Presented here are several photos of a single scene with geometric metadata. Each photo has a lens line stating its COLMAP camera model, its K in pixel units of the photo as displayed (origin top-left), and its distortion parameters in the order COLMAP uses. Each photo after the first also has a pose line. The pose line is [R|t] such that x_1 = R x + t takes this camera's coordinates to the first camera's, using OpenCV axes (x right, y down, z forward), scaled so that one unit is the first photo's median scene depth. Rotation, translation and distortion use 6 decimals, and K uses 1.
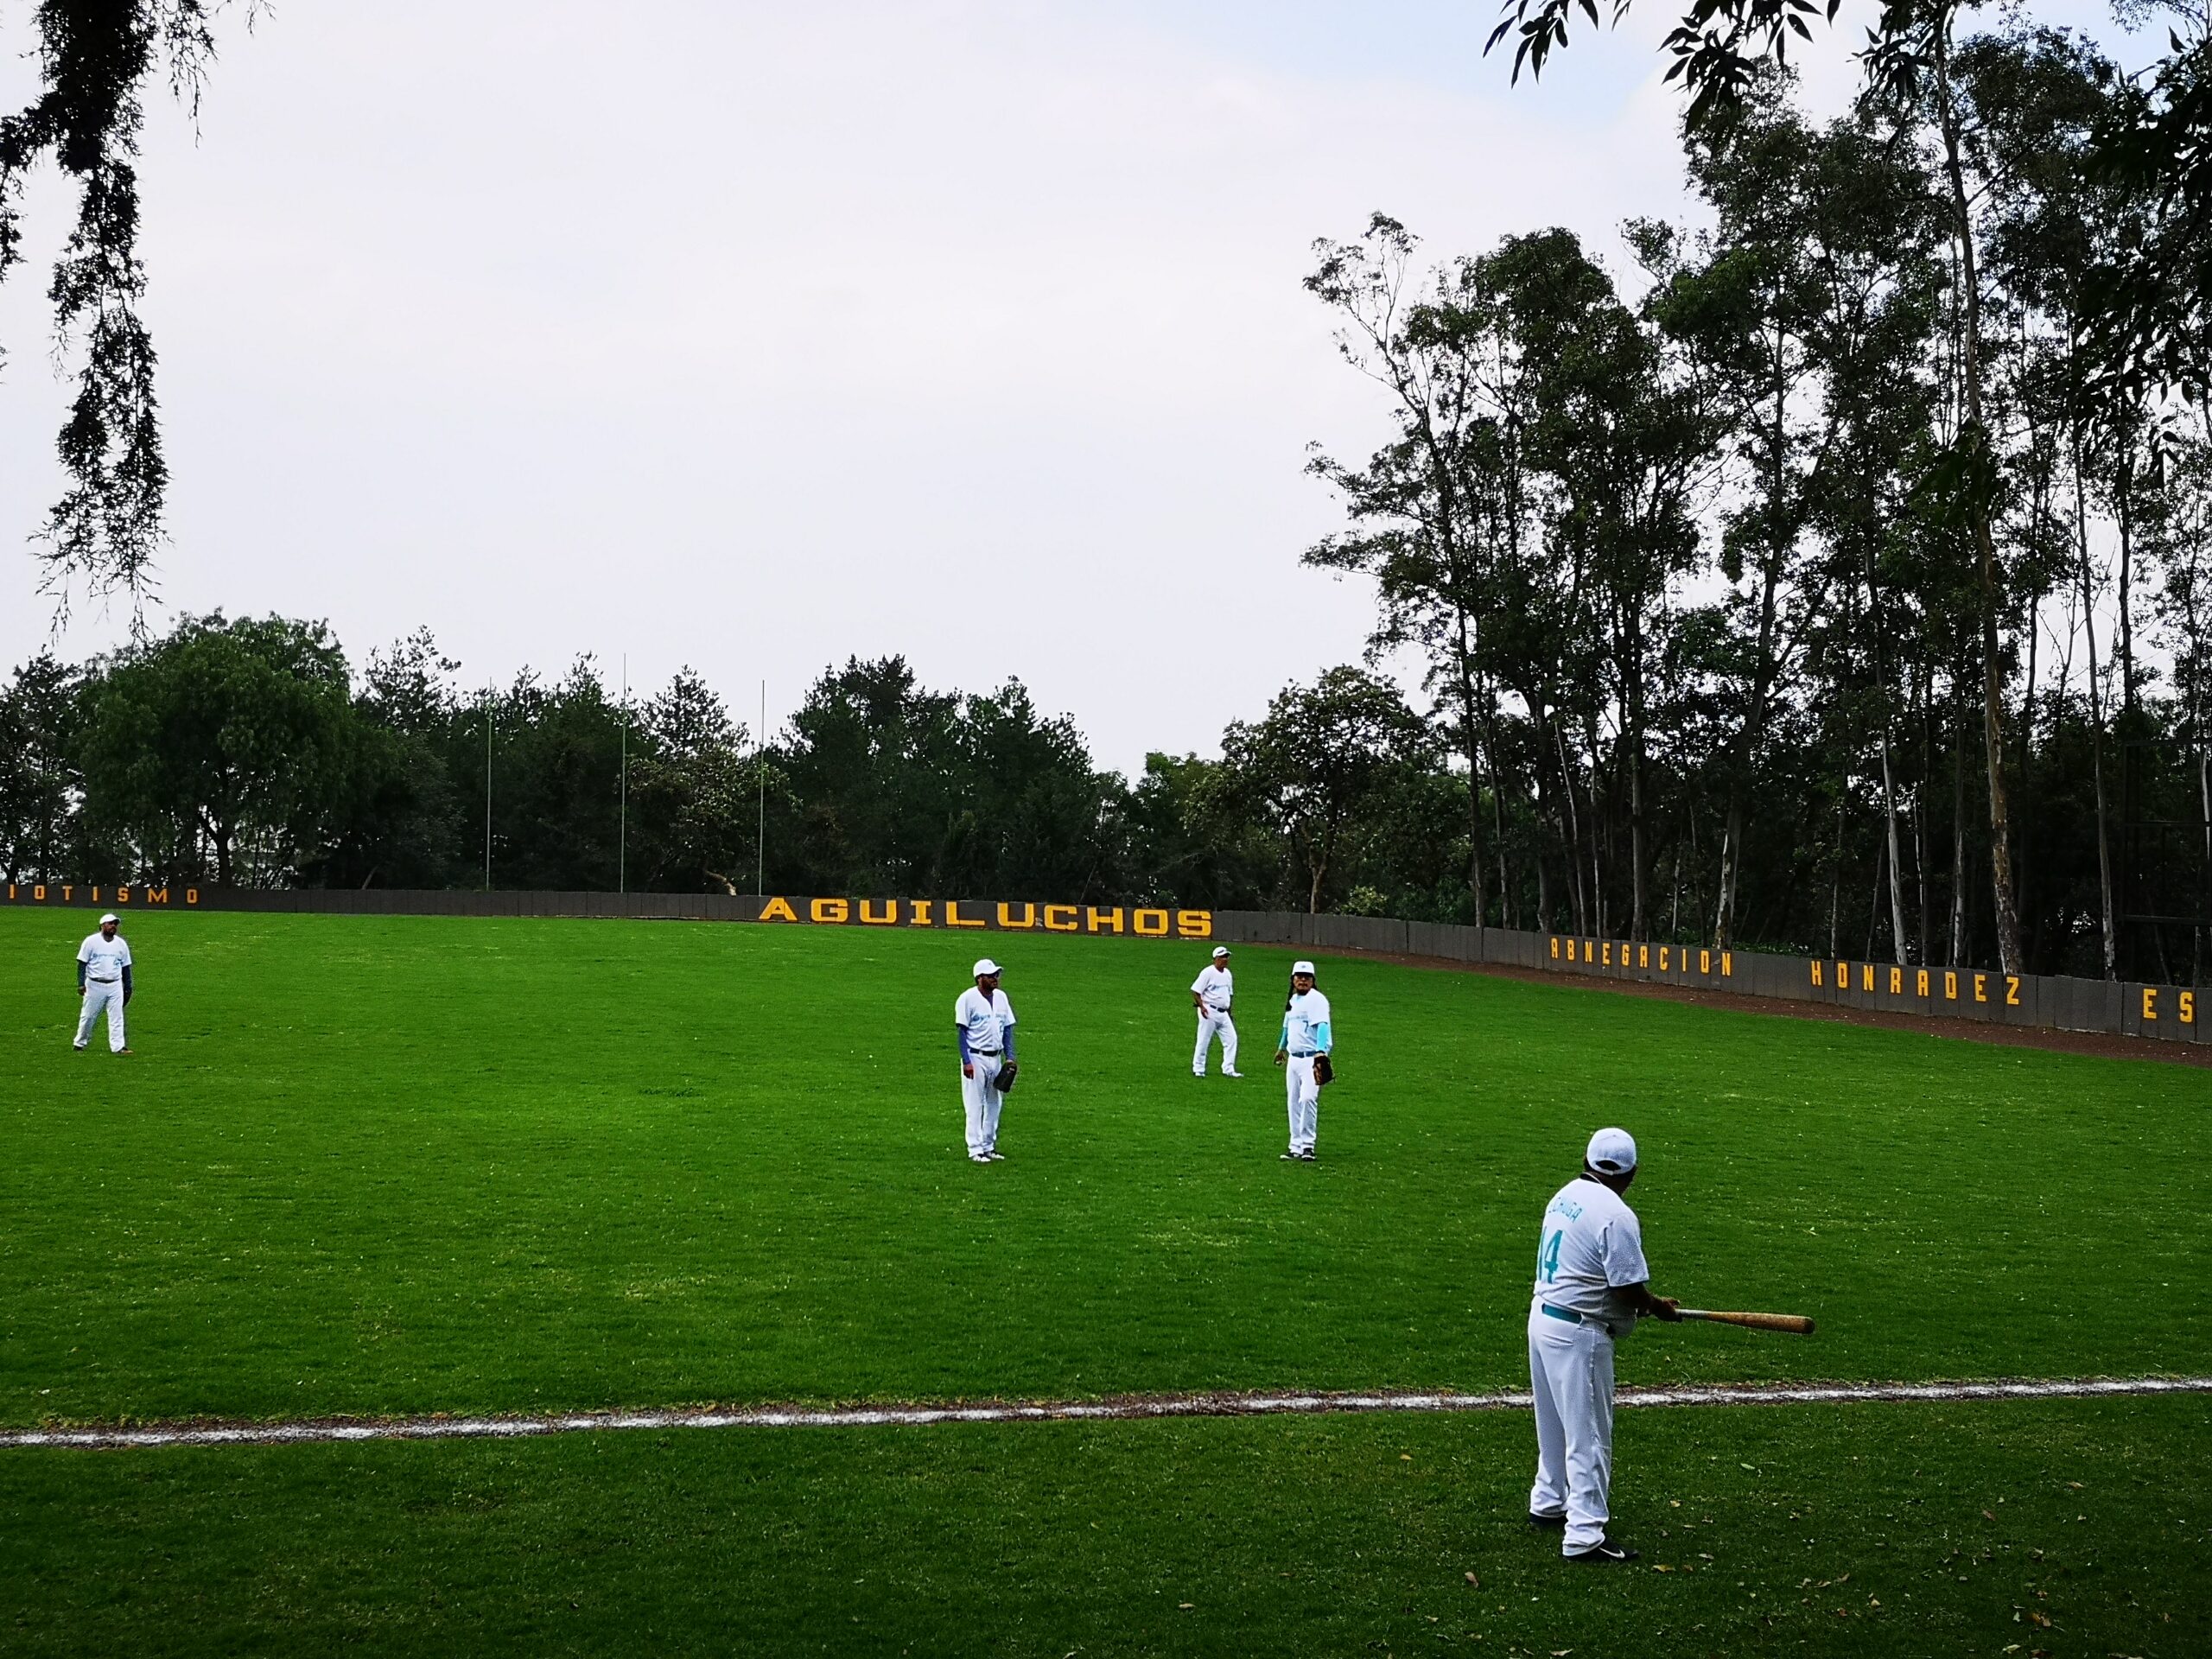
lens RADIAL K [[2681.1, 0, 1089.0], [0, 2681.1, 853.0], [0, 0, 1]] dist [0.130347, -0.409212]
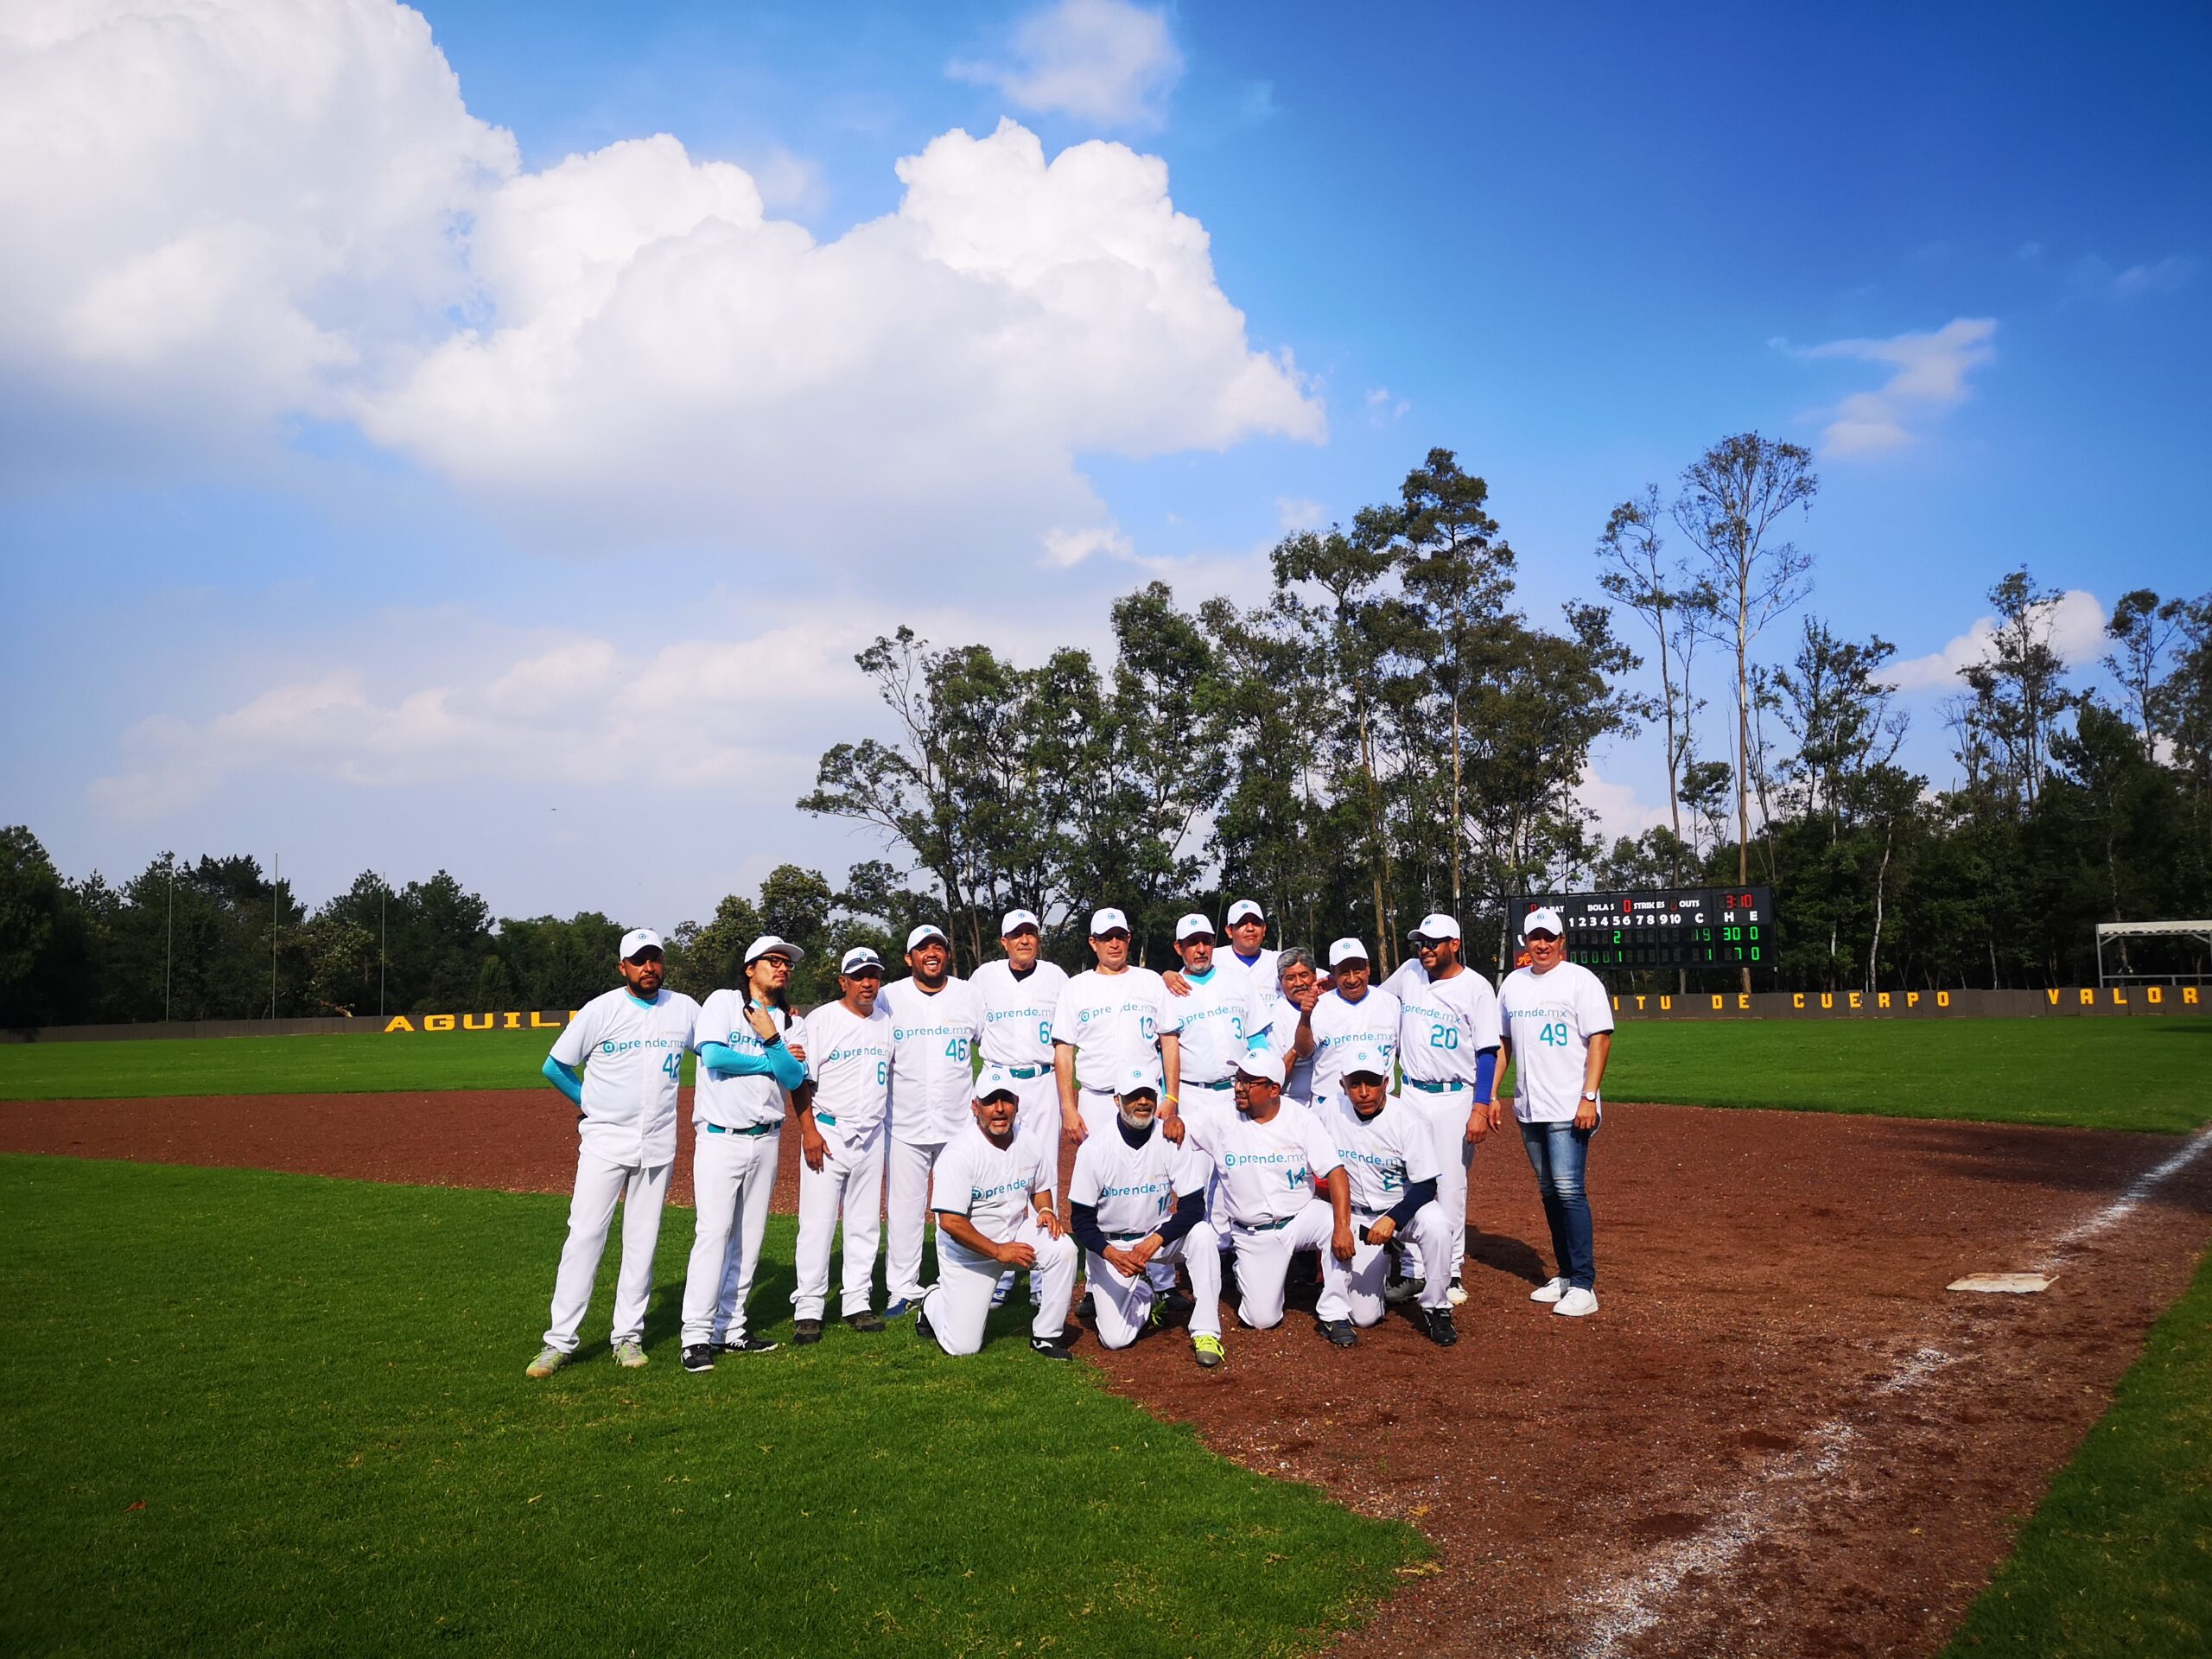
lens RADIAL K [[1689.2, 0, 1084.3], [0, 1689.2, 814.1], [0, 0, 1]] dist [0.073122, -0.085152]
pose [[0.784168, 0.026832, 0.619968, -0.516912], [0.036824, 0.995292, -0.089652, 0.004587], [-0.619455, 0.093132, 0.779489, 0.009873]]
